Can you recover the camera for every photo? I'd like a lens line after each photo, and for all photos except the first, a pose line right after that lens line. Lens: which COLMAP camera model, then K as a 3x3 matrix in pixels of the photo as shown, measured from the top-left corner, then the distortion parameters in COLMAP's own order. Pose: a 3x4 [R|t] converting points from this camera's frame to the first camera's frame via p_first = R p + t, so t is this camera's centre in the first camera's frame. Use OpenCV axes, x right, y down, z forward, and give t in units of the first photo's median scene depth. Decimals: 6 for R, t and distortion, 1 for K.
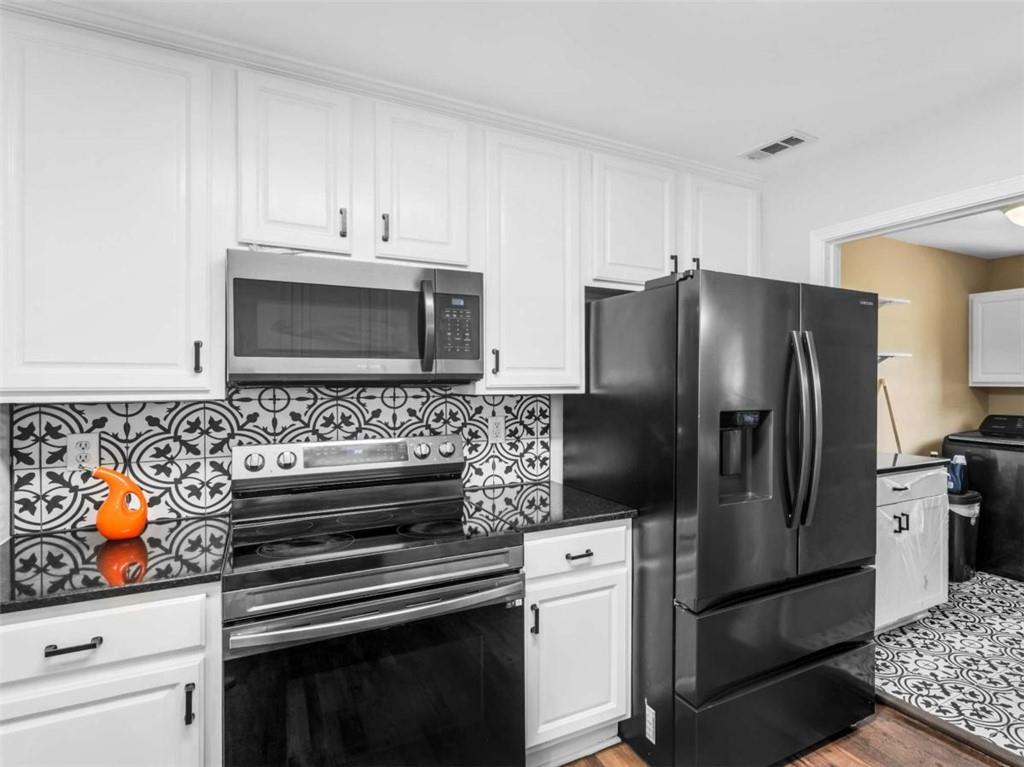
lens RADIAL K [[527.2, 0, 501.1], [0, 527.2, 386.4], [0, 0, 1]] dist [-0.002954, -0.001290]
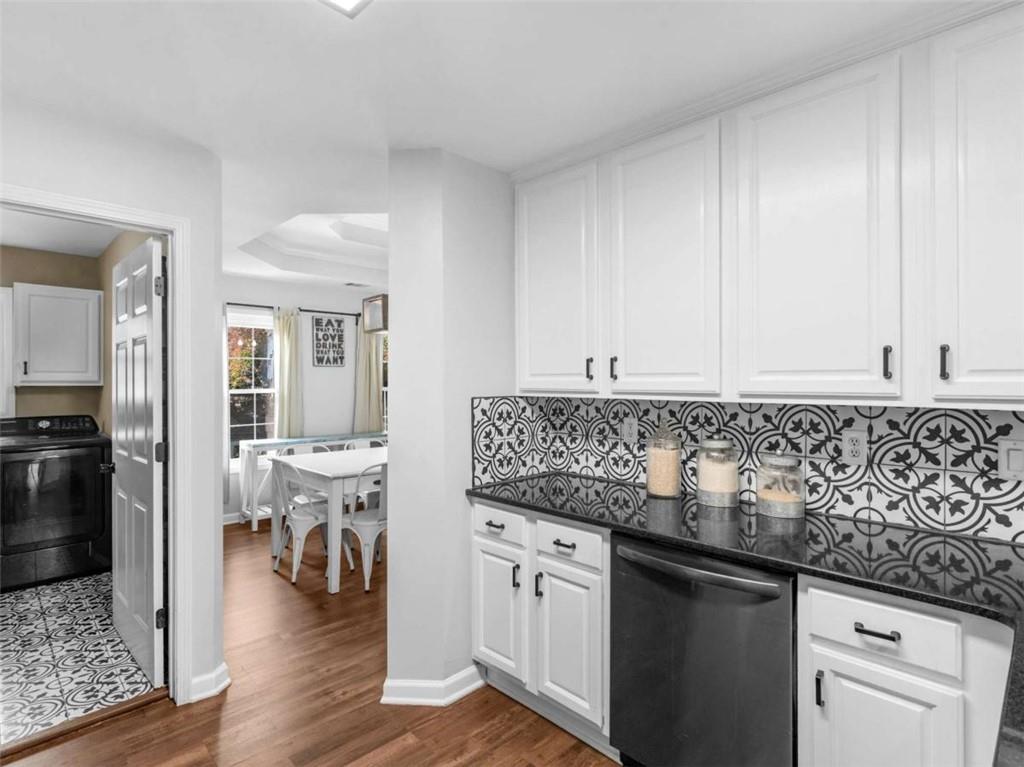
lens RADIAL K [[527.2, 0, 535.6], [0, 527.2, 390.8], [0, 0, 1]] dist [-0.002954, -0.001290]
pose [[0.312447, 0.016318, -0.949795, 0.693143], [-0.015793, 0.999803, 0.011982, -0.005093], [0.949804, 0.011257, 0.312643, 0.358544]]
